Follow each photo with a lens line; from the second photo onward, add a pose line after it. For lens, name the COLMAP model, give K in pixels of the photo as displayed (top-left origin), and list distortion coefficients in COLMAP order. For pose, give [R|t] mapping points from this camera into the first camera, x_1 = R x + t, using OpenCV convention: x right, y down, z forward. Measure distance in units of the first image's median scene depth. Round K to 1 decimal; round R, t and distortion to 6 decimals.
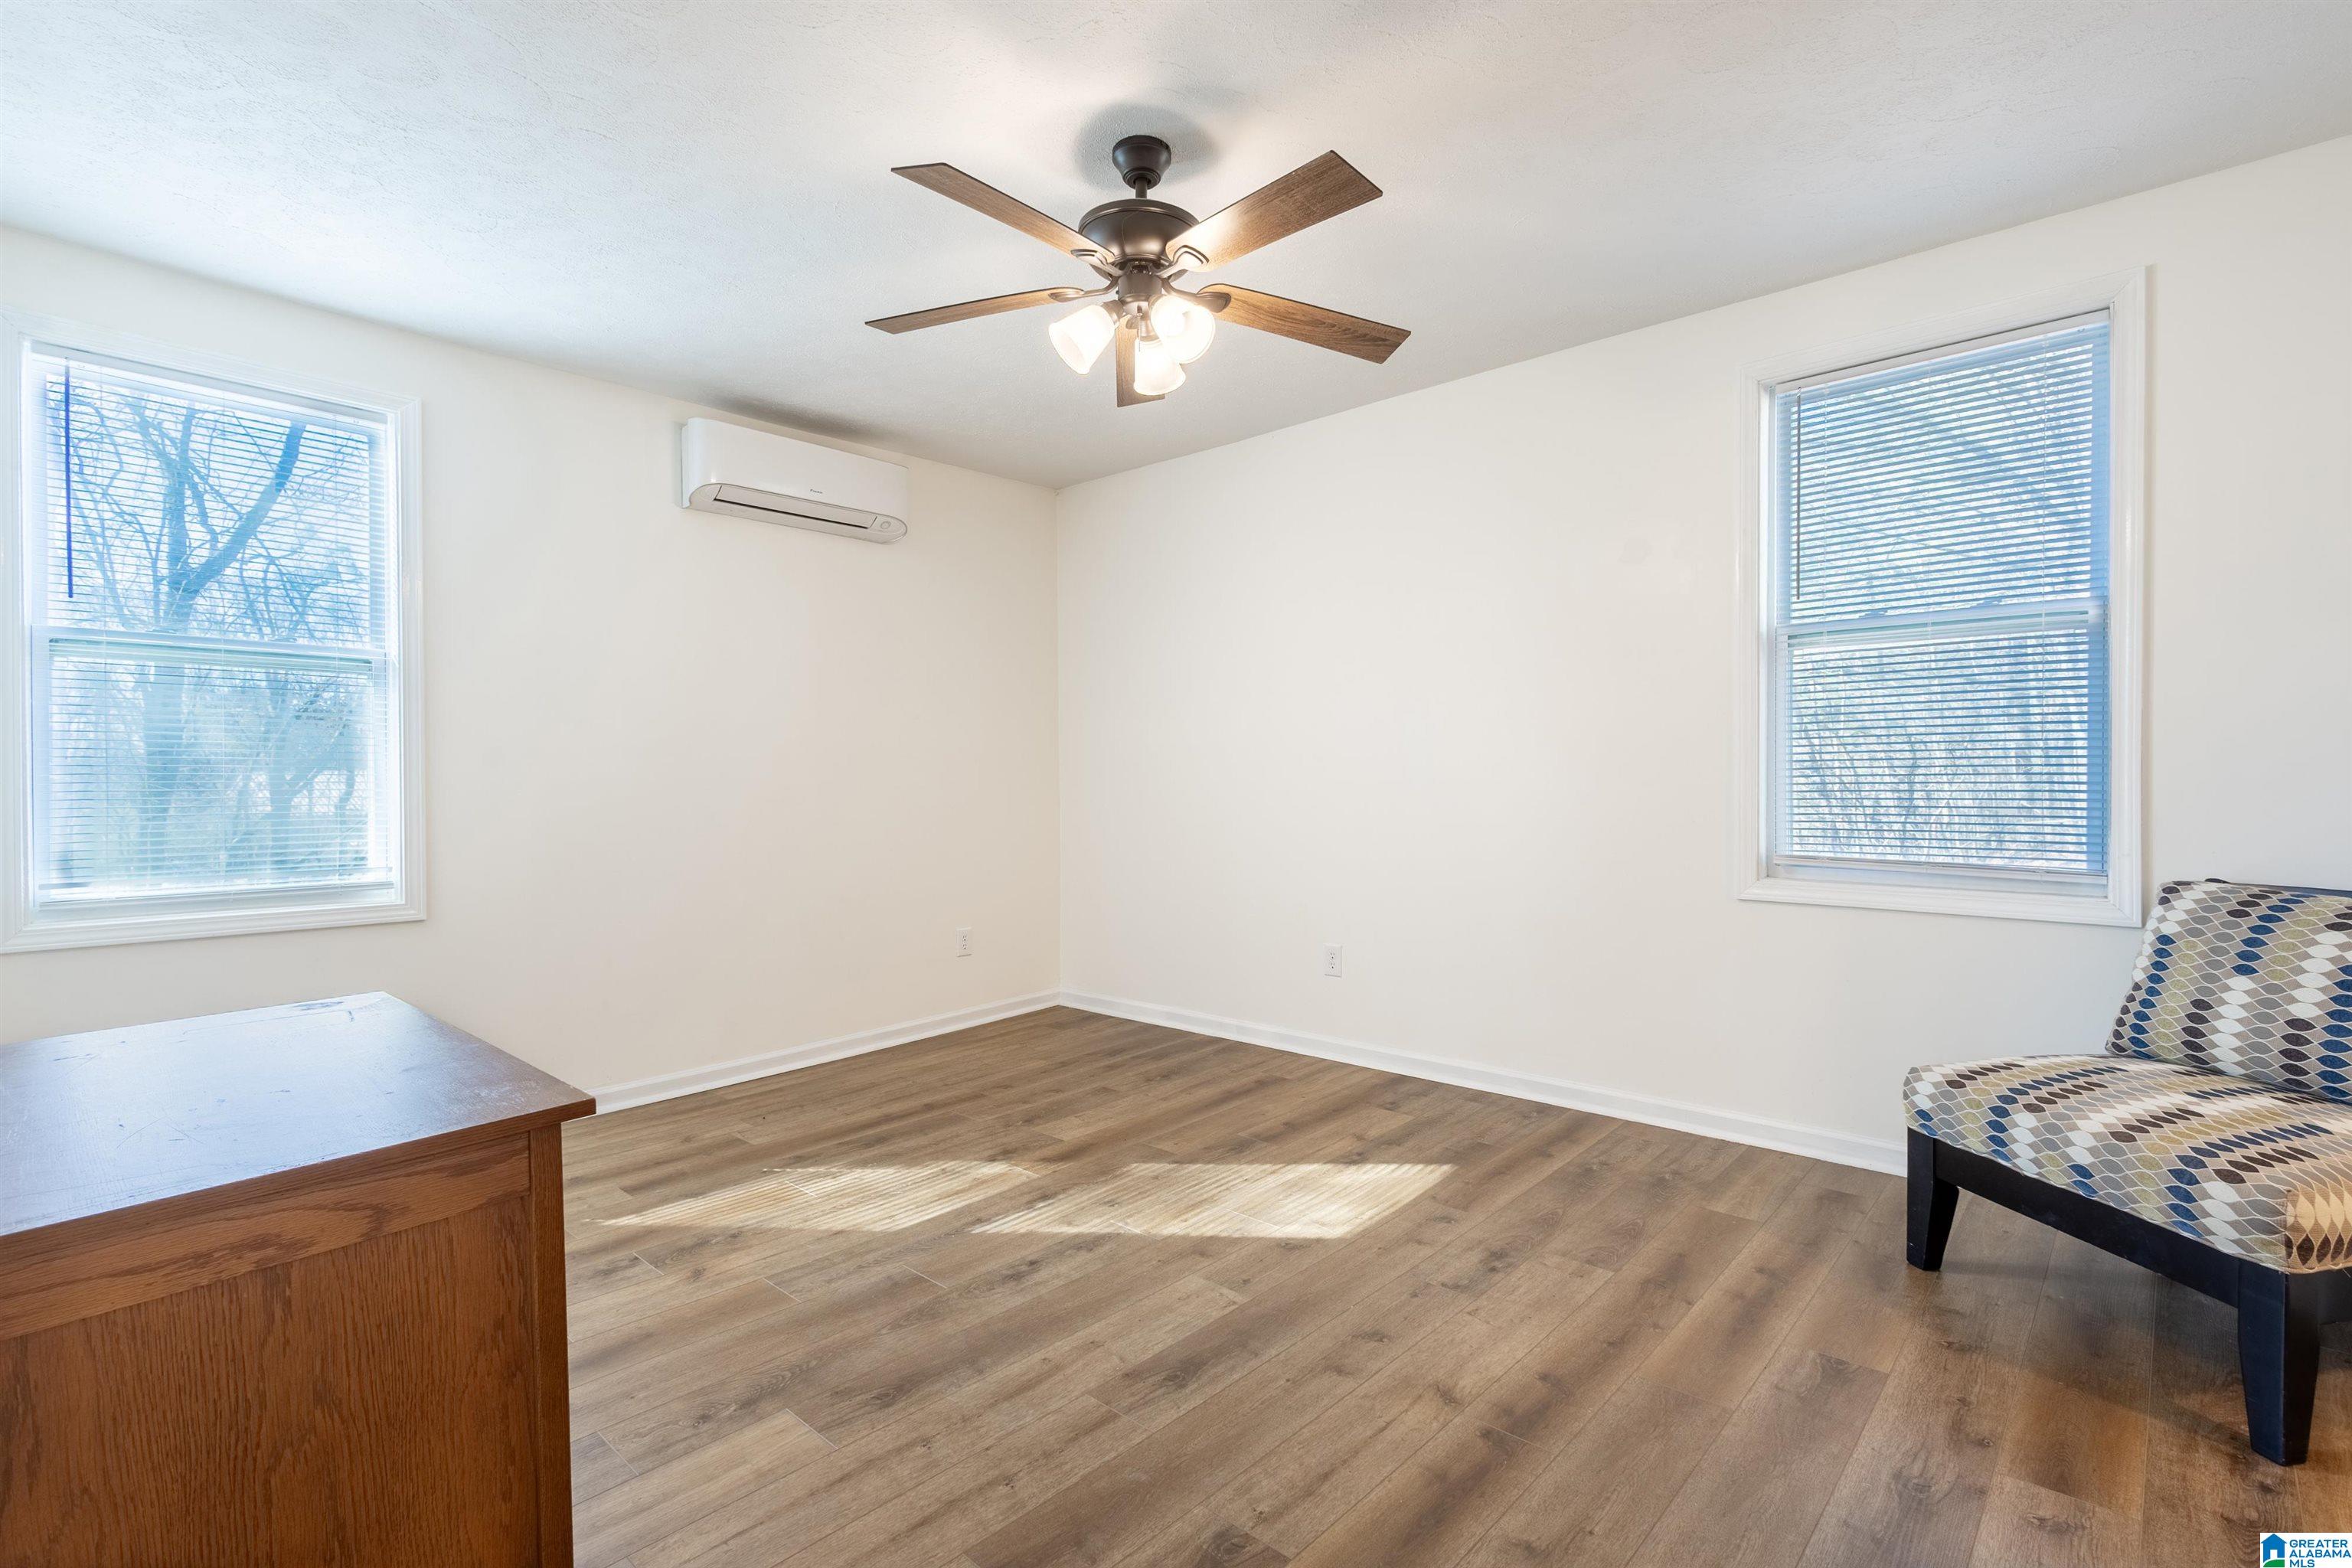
lens RADIAL K [[1079.0, 0, 1174.9], [0, 1079.0, 785.5], [0, 0, 1]] dist [0.000760, 0.000114]
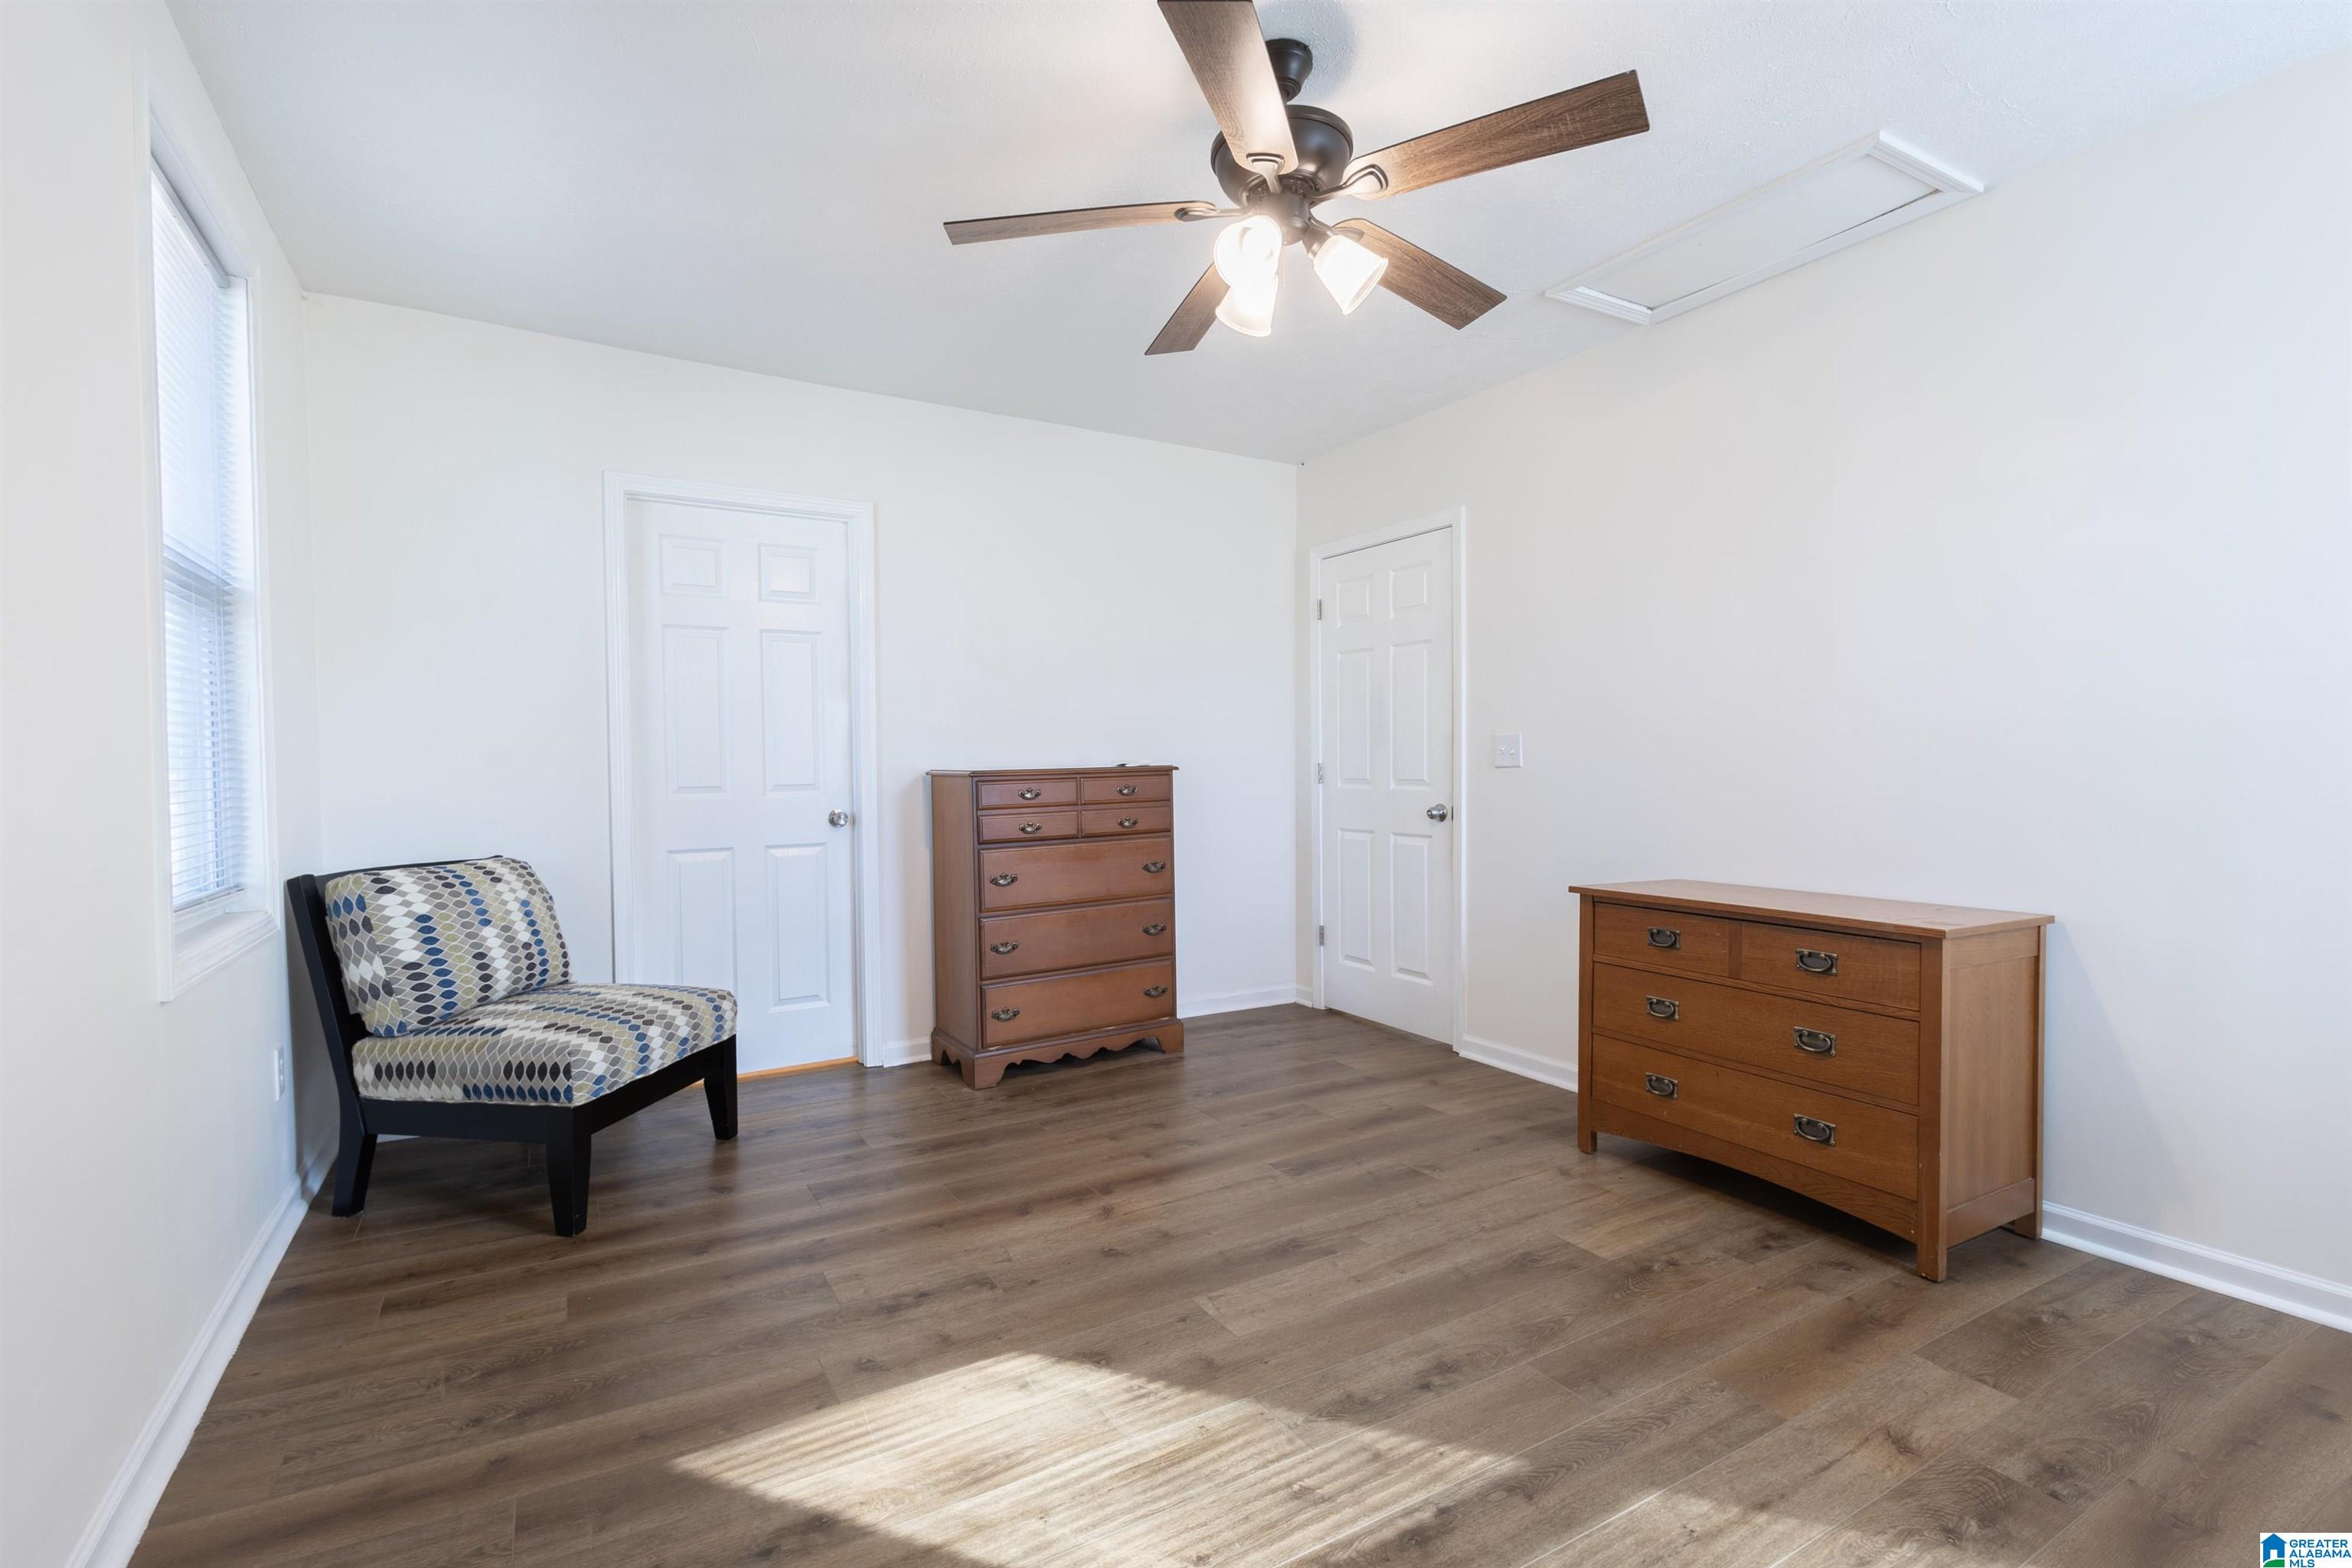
lens RADIAL K [[1079.0, 0, 1182.5], [0, 1079.0, 782.3], [0, 0, 1]] dist [0.000760, 0.000114]
pose [[-0.958127, 0.011606, 0.286108, -0.200227], [0.019377, 0.999516, 0.024345, -0.016147], [-0.285687, 0.028869, -0.957888, 1.864889]]
